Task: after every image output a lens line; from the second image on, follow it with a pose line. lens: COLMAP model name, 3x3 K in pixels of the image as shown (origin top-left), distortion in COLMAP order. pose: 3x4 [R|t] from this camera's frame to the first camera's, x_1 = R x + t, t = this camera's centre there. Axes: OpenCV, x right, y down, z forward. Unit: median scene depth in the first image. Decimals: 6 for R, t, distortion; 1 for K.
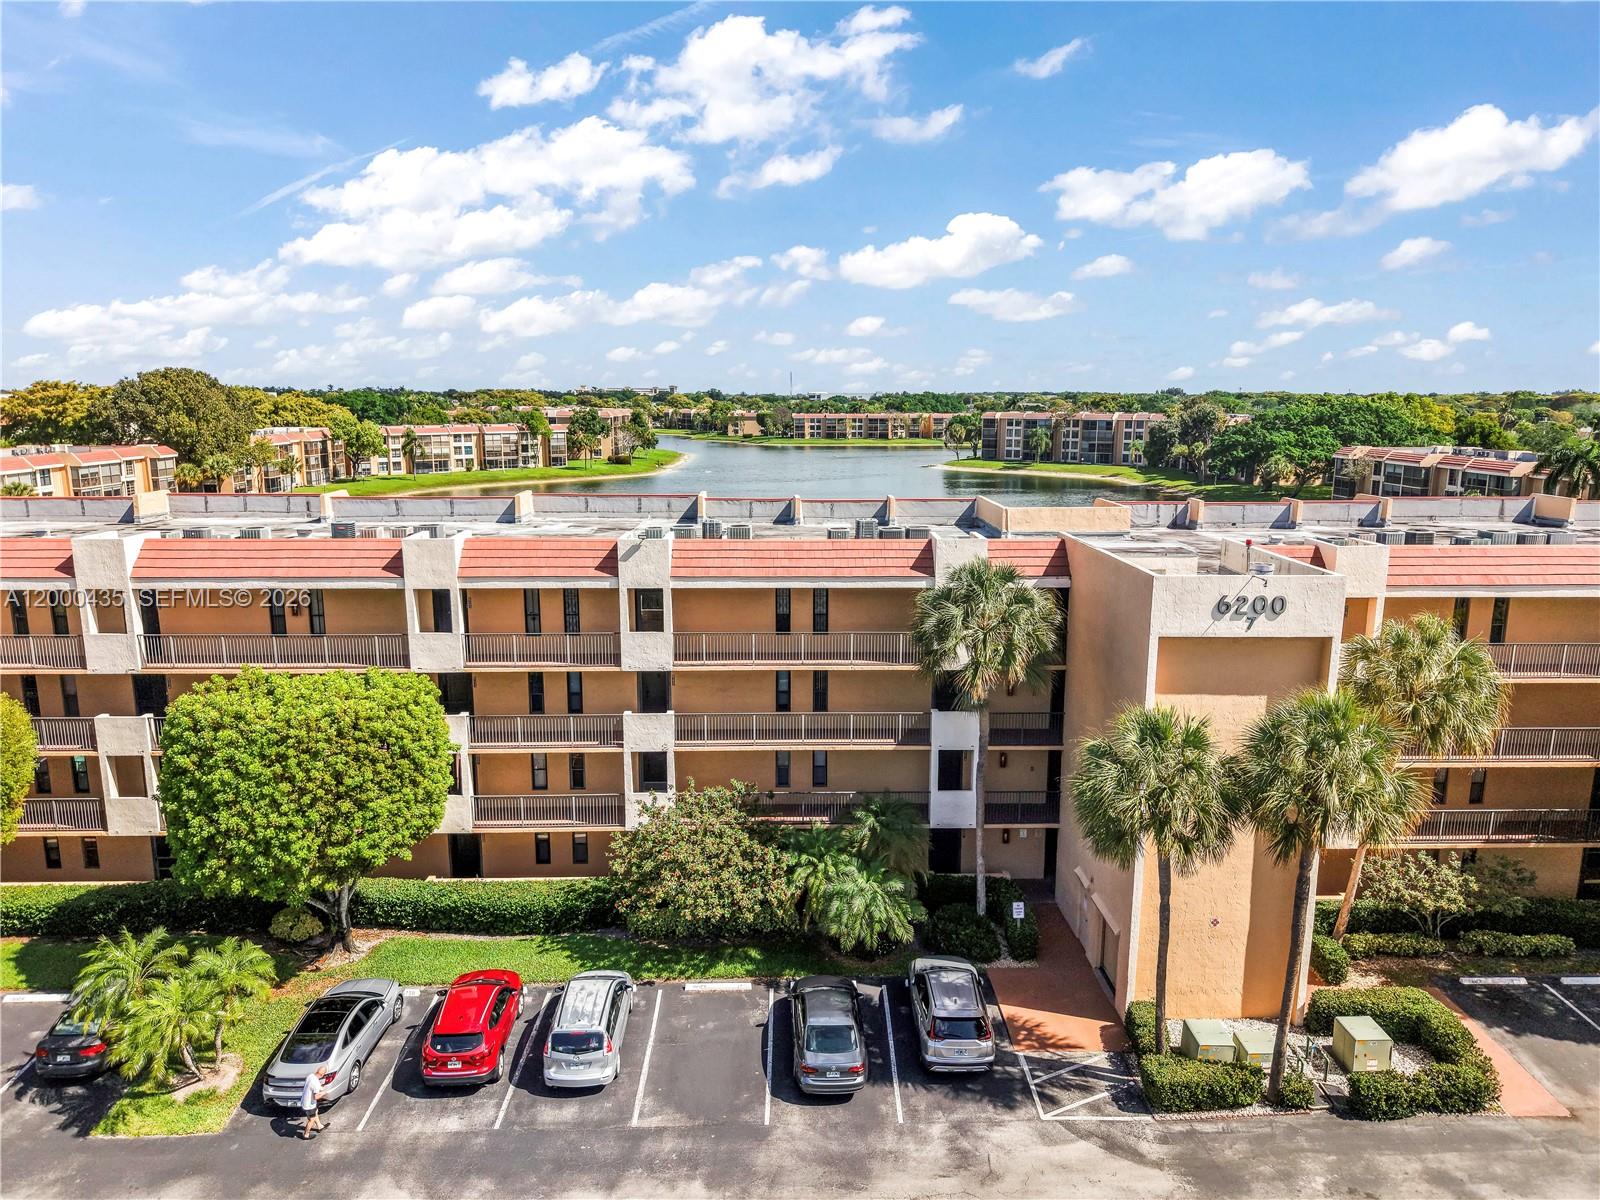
lens RADIAL K [[1078.3, 0, 800.0], [0, 1078.3, 600.0], [0, 0, 1]] dist [0.030364, -0.000506]
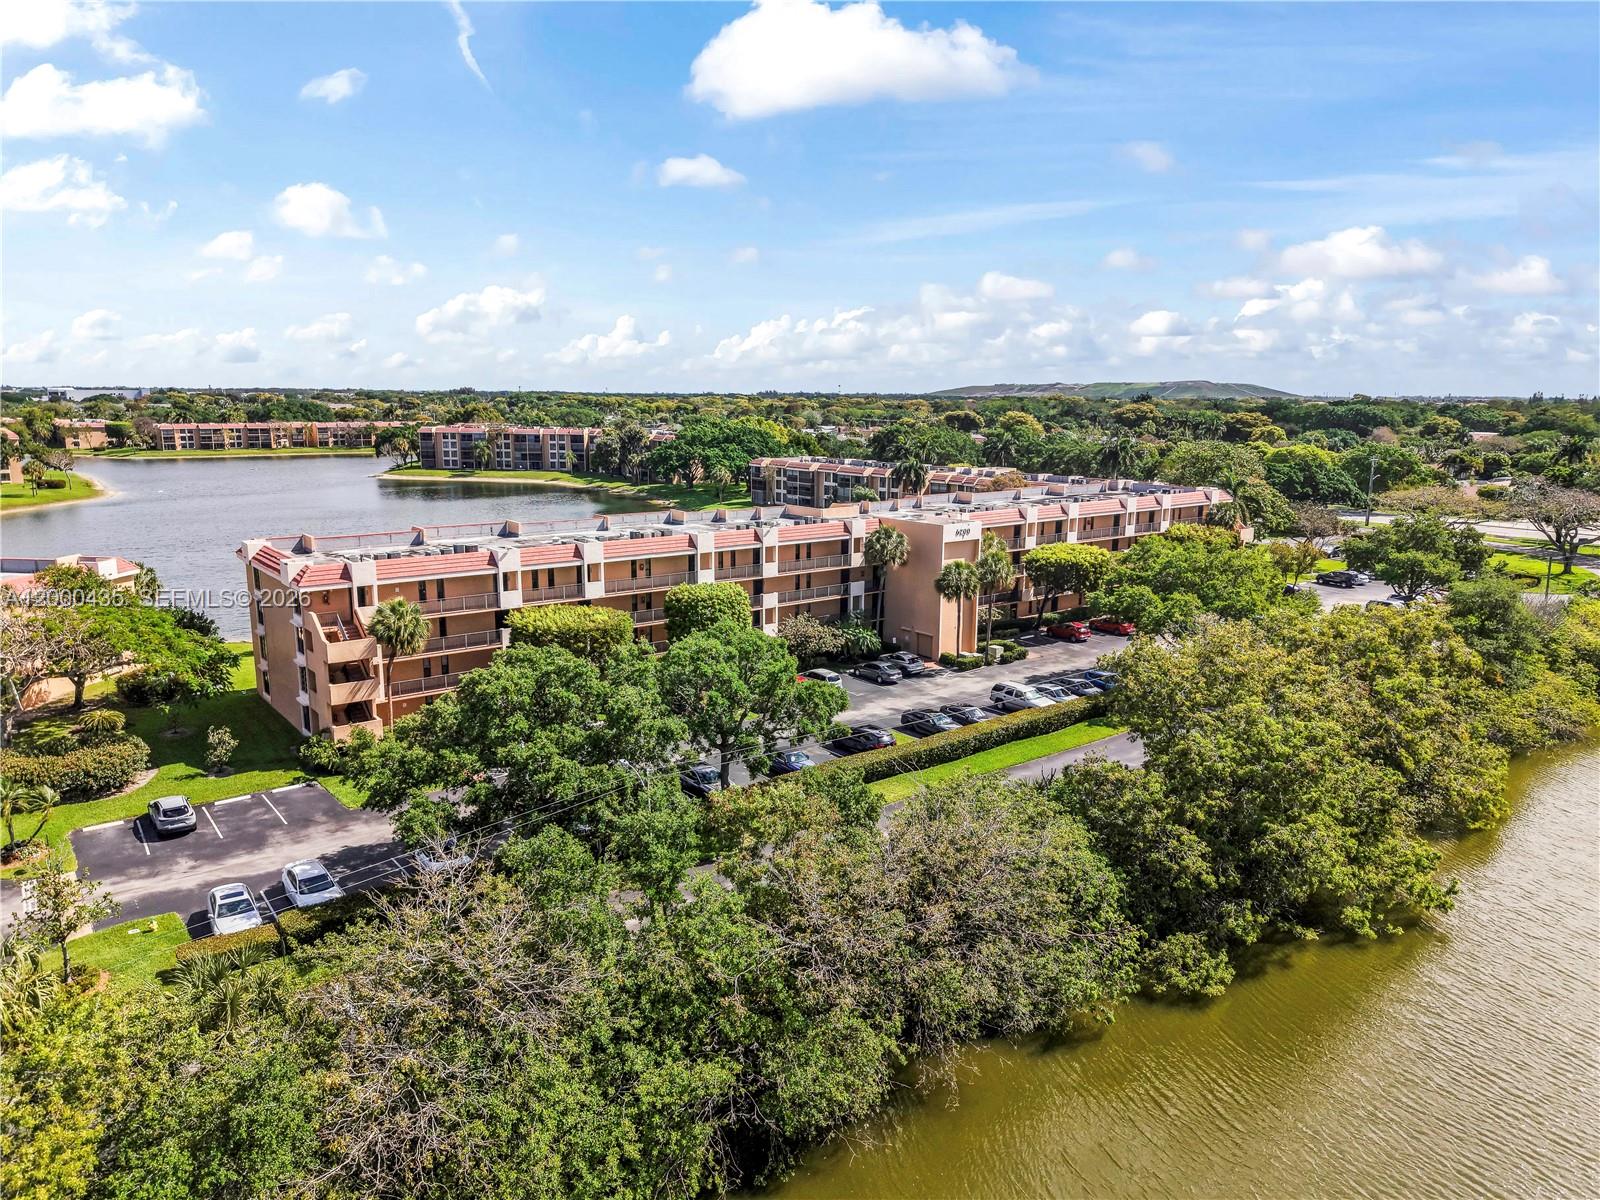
lens RADIAL K [[1117.9, 0, 800.0], [0, 1117.9, 600.0], [0, 0, 1]] dist [0.001819, -0.001624]
pose [[0.792182, -0.106893, 0.600850, -0.247688], [0.104774, 0.993745, 0.038653, 0.003254], [-0.601224, 0.032333, 0.798426, -0.179478]]
